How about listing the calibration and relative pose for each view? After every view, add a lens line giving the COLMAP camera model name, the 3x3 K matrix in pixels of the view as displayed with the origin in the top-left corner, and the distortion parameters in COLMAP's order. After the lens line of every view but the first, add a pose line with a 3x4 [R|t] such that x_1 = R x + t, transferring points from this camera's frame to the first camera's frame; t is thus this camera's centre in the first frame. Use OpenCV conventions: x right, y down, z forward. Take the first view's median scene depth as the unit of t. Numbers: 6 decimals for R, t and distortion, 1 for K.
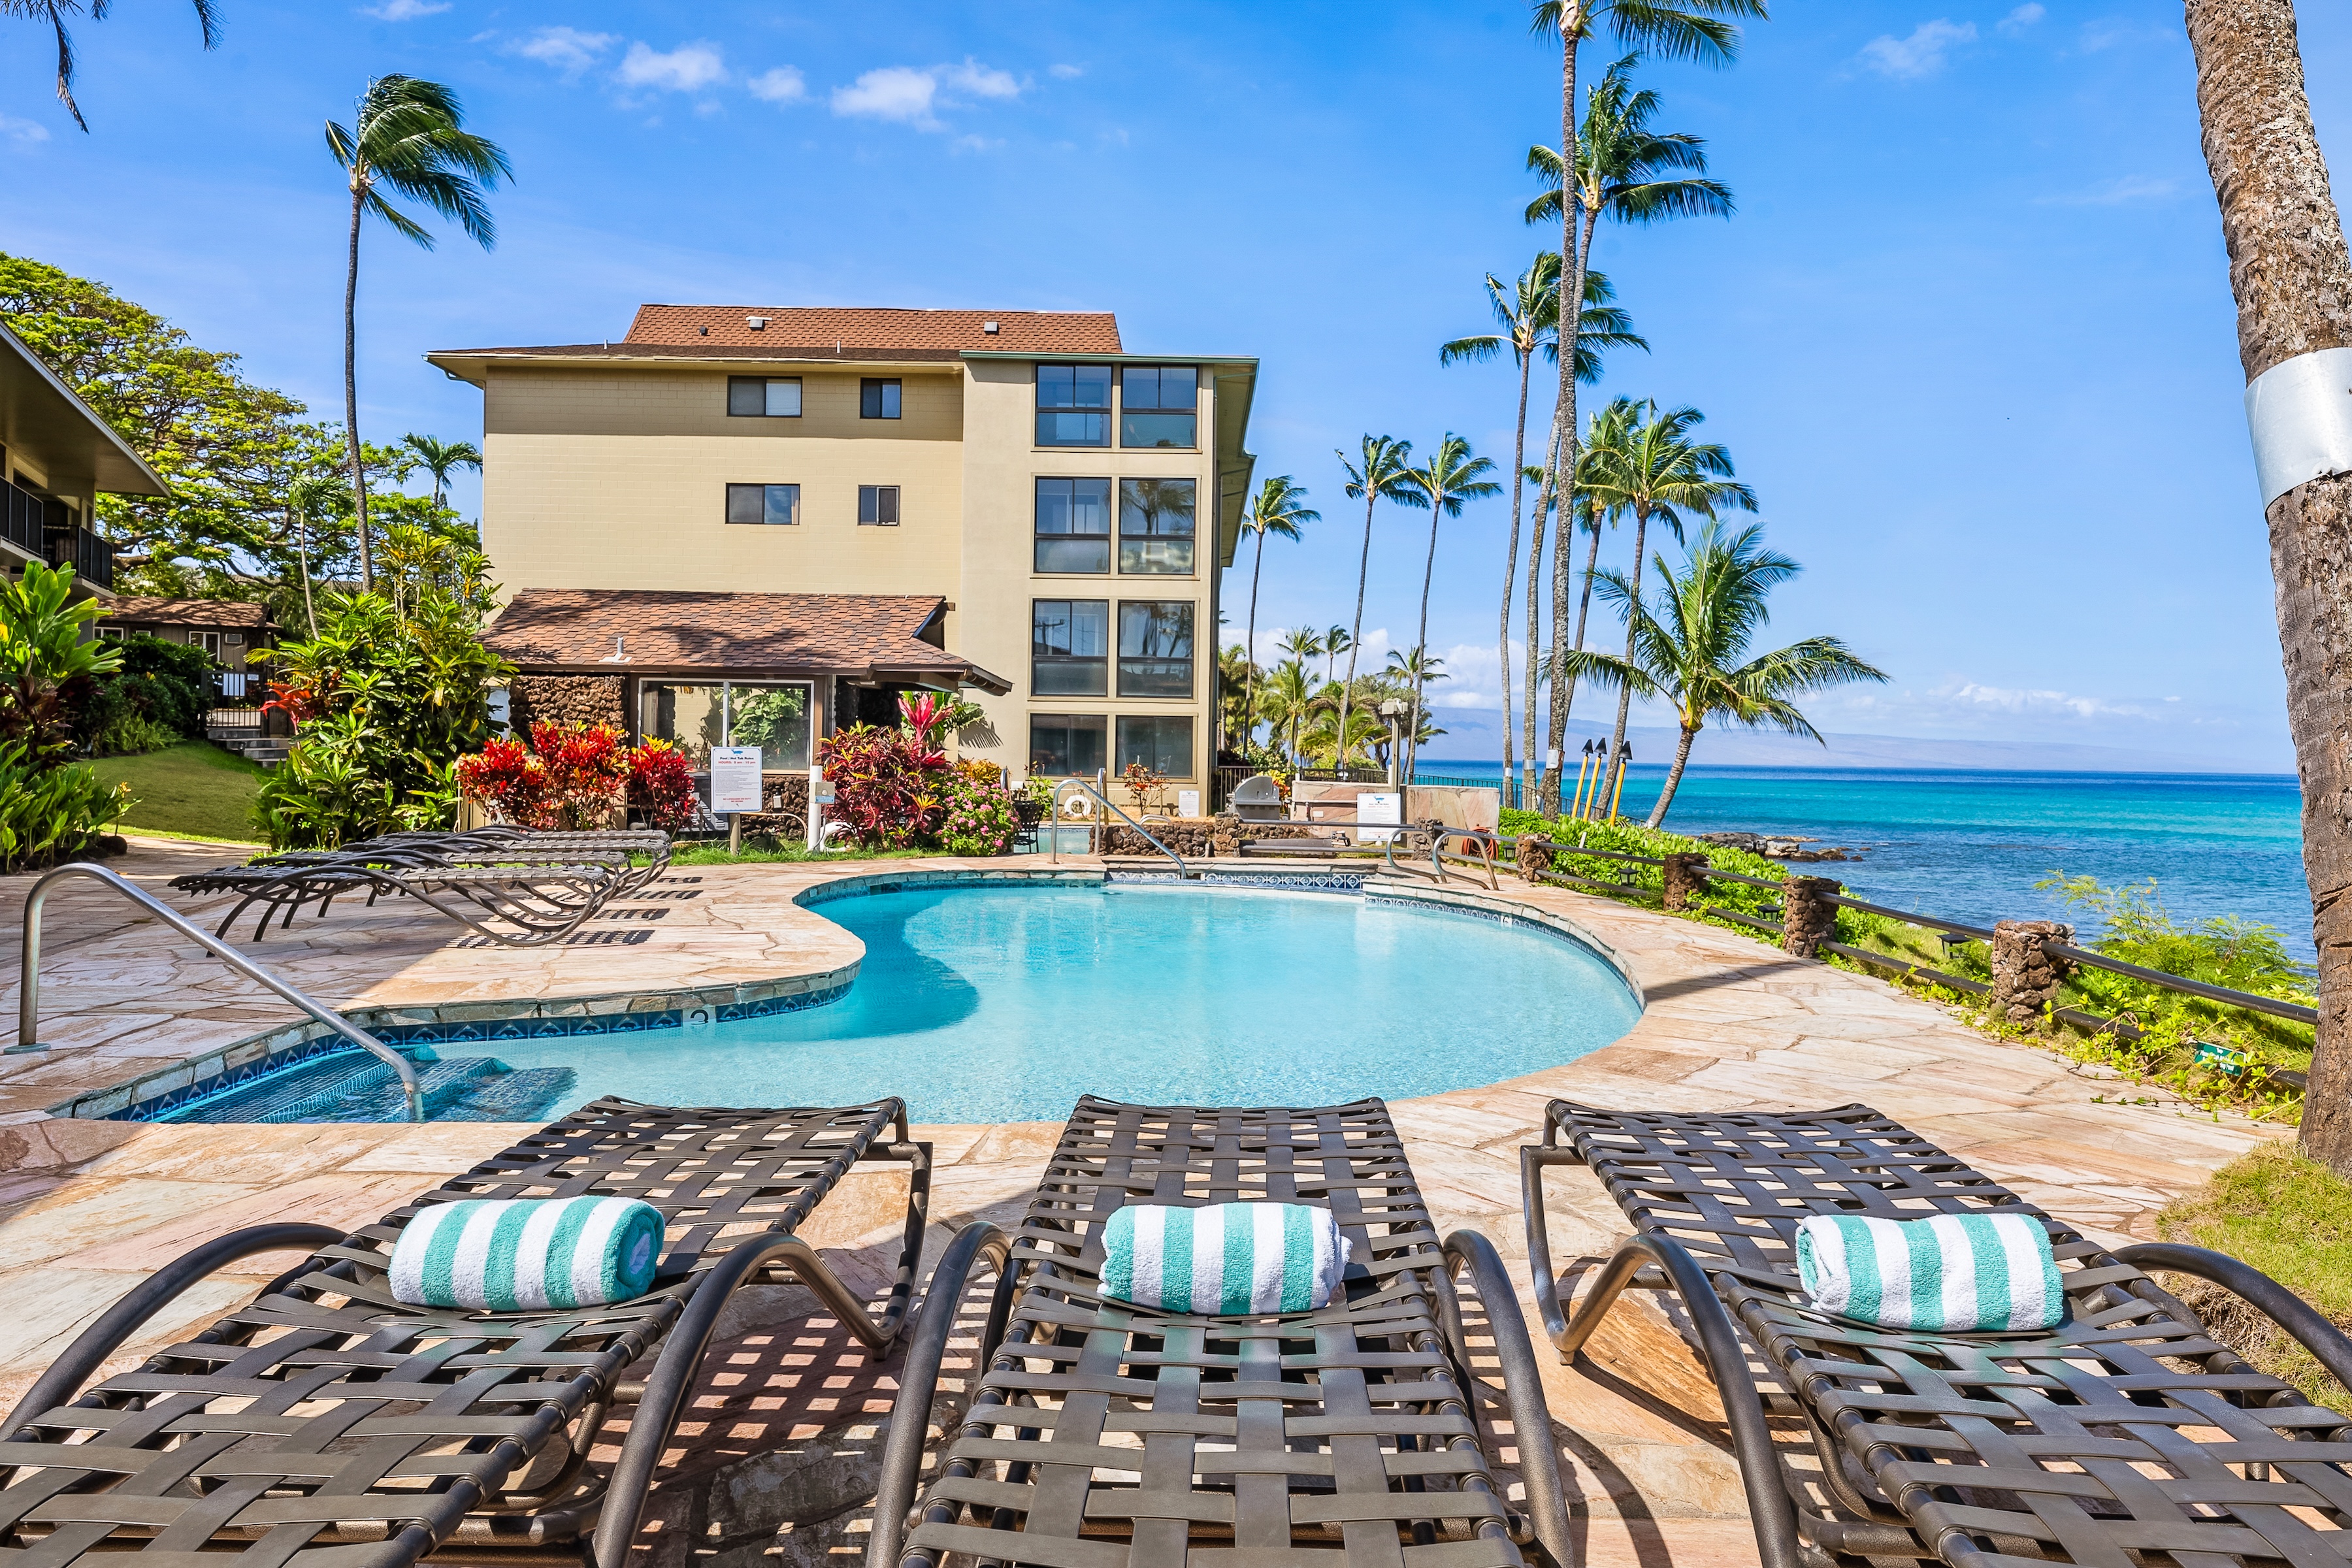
lens RADIAL K [[1595.7, 0, 1176.4], [0, 1595.7, 818.9], [0, 0, 1]] dist [-0.004258, -0.001129]
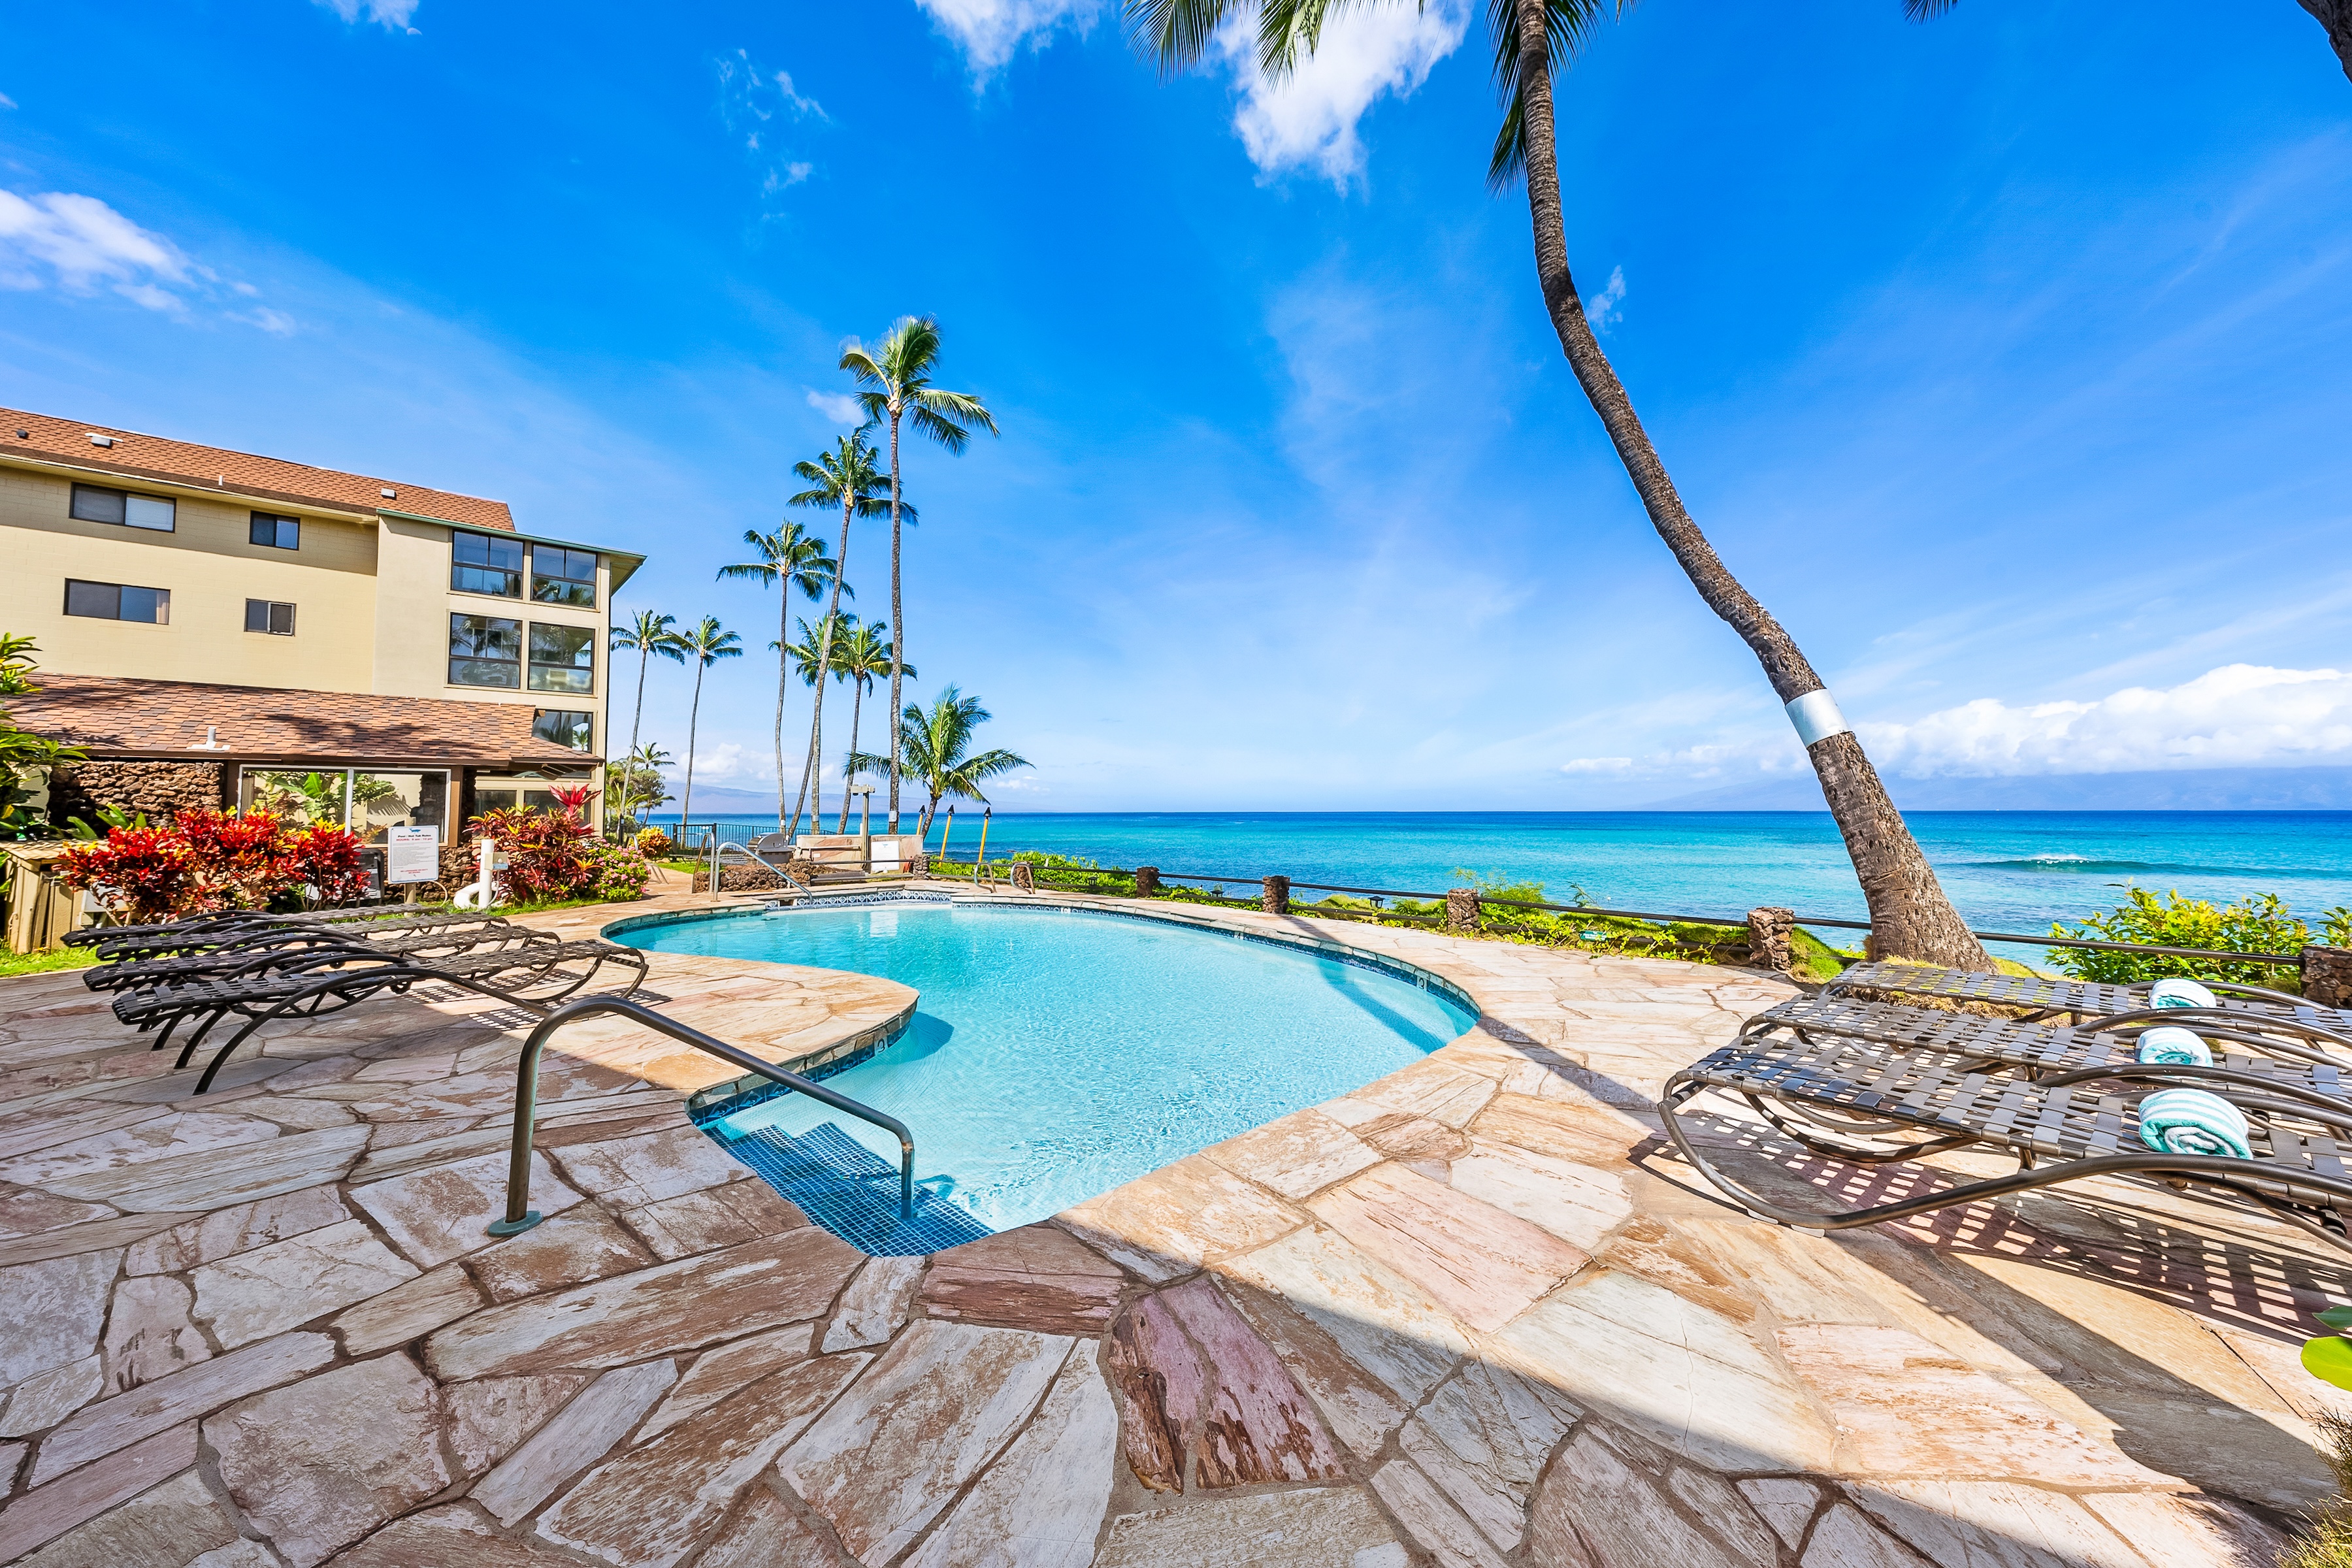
lens RADIAL K [[864.0, 0, 1176.0], [0, 864.0, 784.0], [0, 0, 1]] dist [-0.001534, 0.000006]
pose [[0.734700, 0.001856, 0.678390, -0.132741], [0.042942, 0.997864, -0.049237, -0.009343], [-0.677032, 0.065306, 0.733050, 0.068530]]
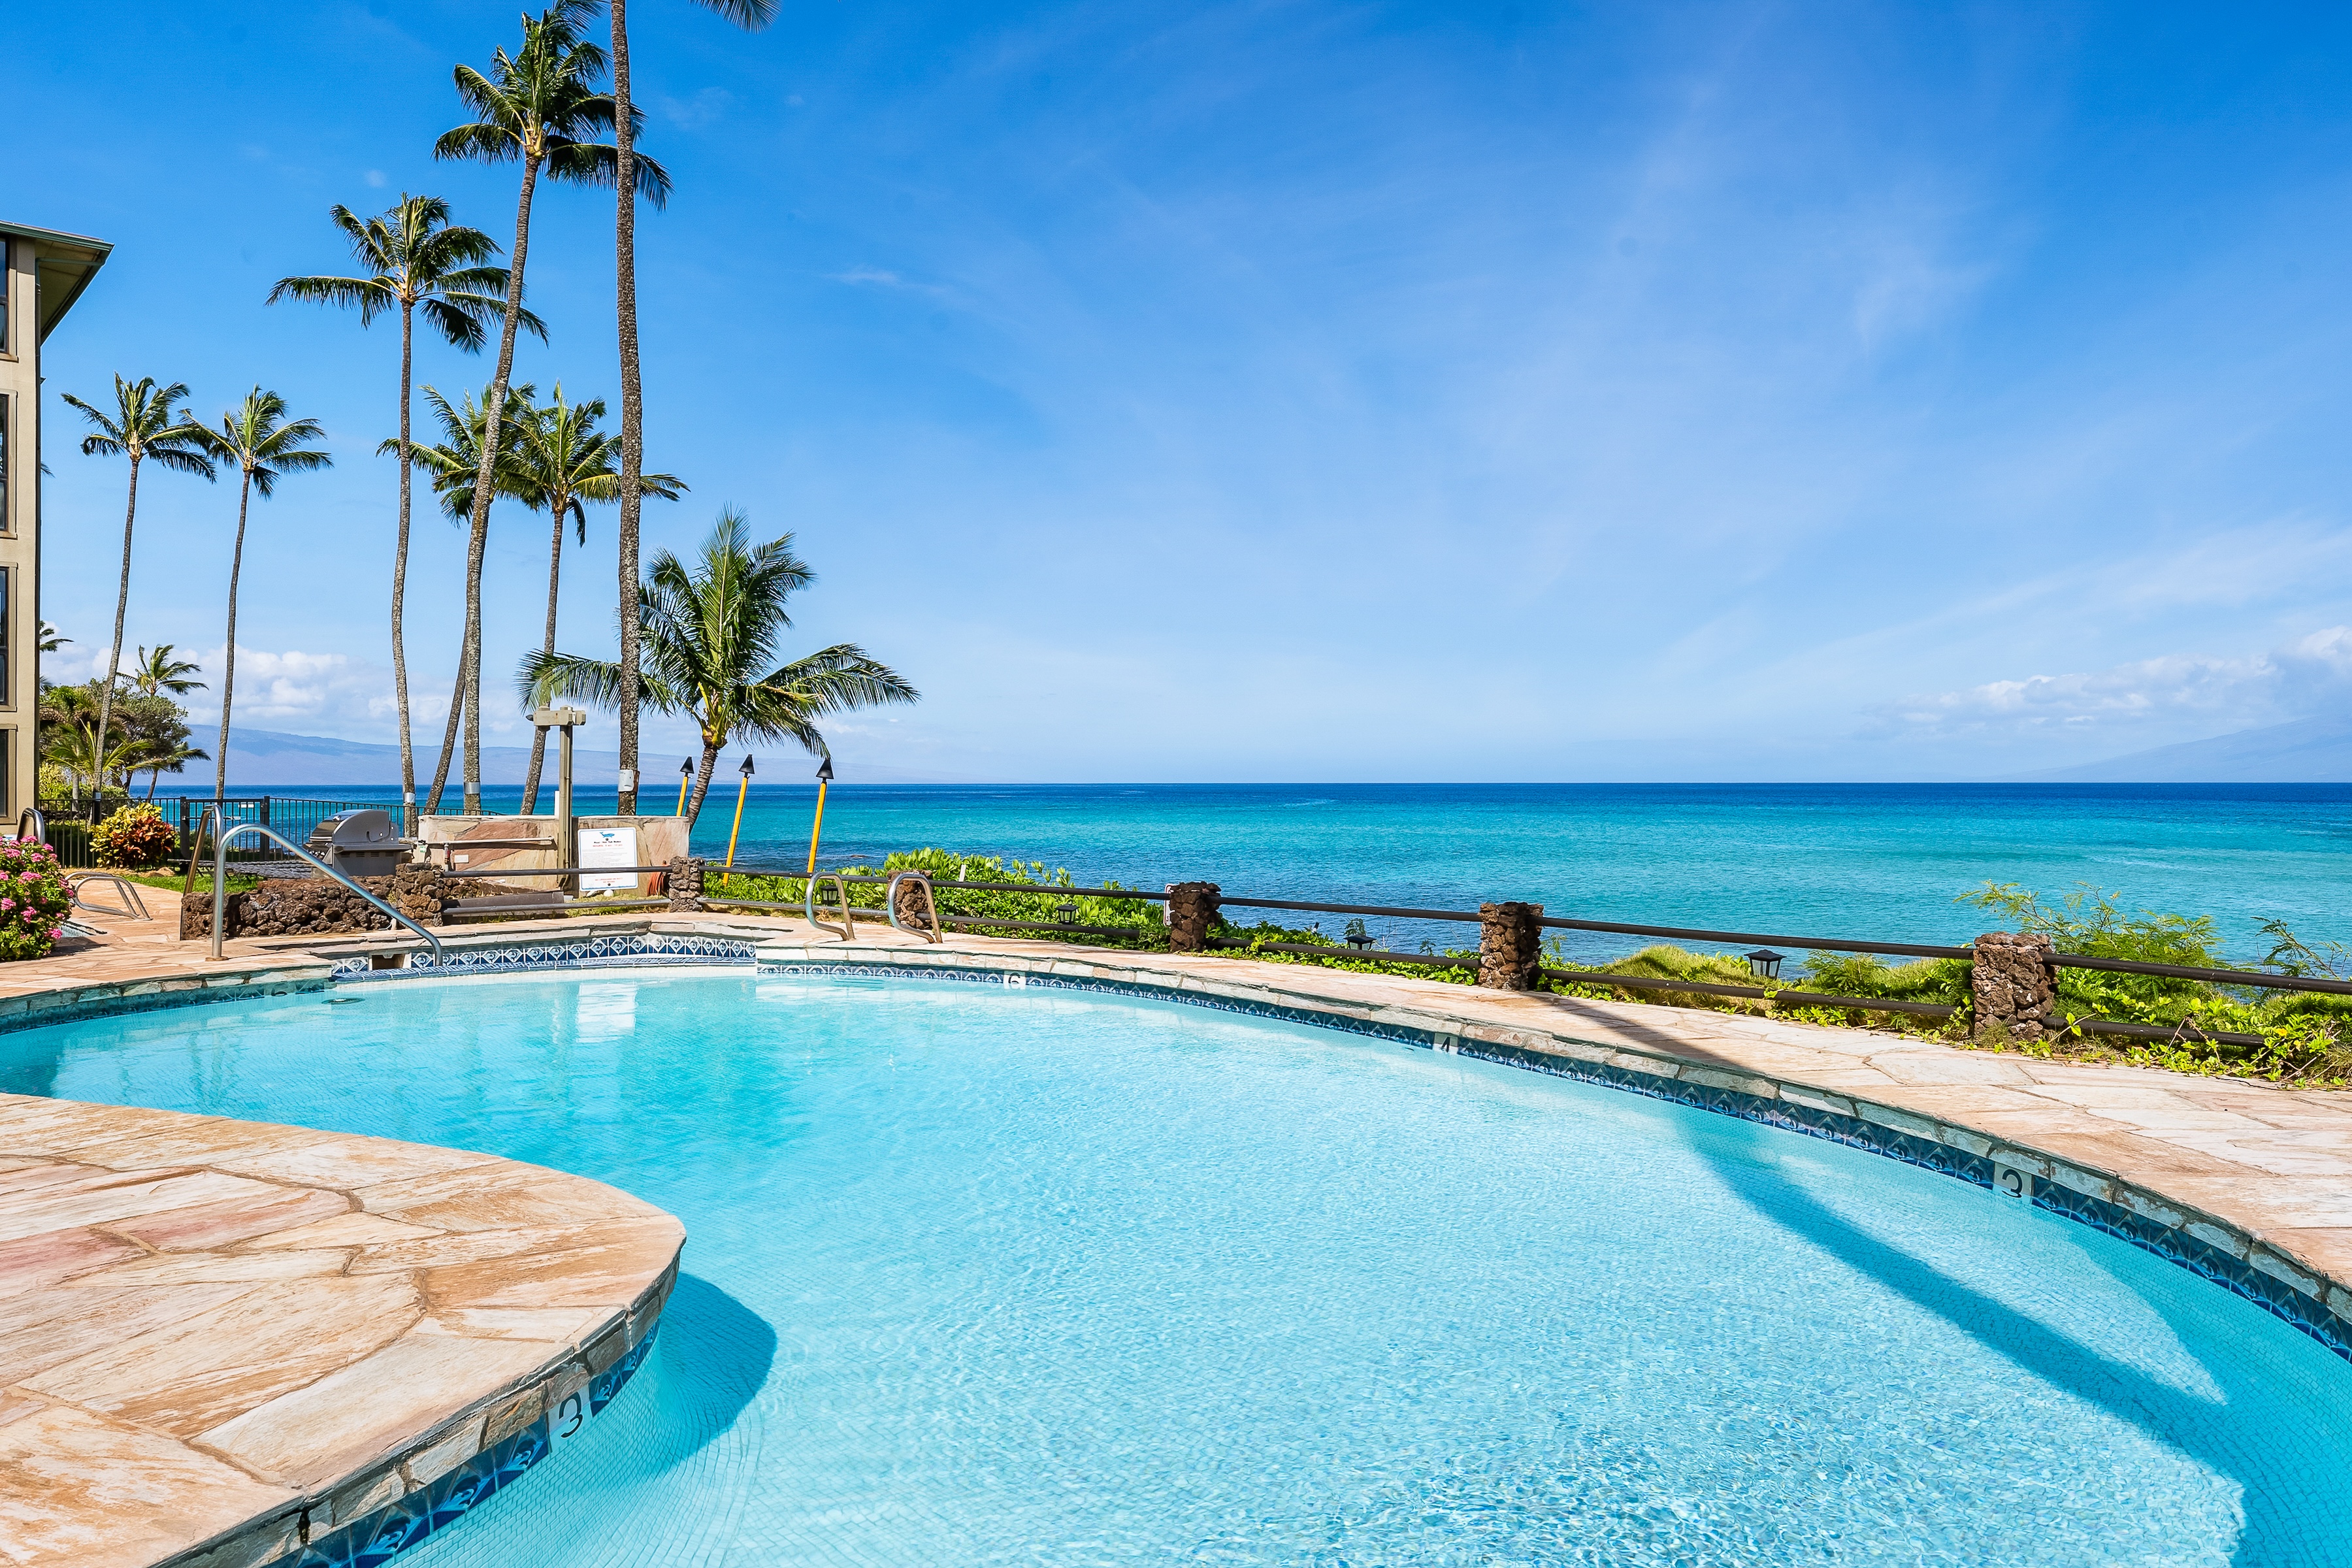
lens RADIAL K [[1625.2, 0, 1176.0], [0, 1625.2, 784.0], [0, 0, 1]] dist [-0.002488, -0.001202]
pose [[0.729914, -0.018648, 0.683285, -0.104991], [0.041519, 0.998992, -0.017088, -0.006313], [-0.682277, 0.040842, 0.729952, 0.125430]]
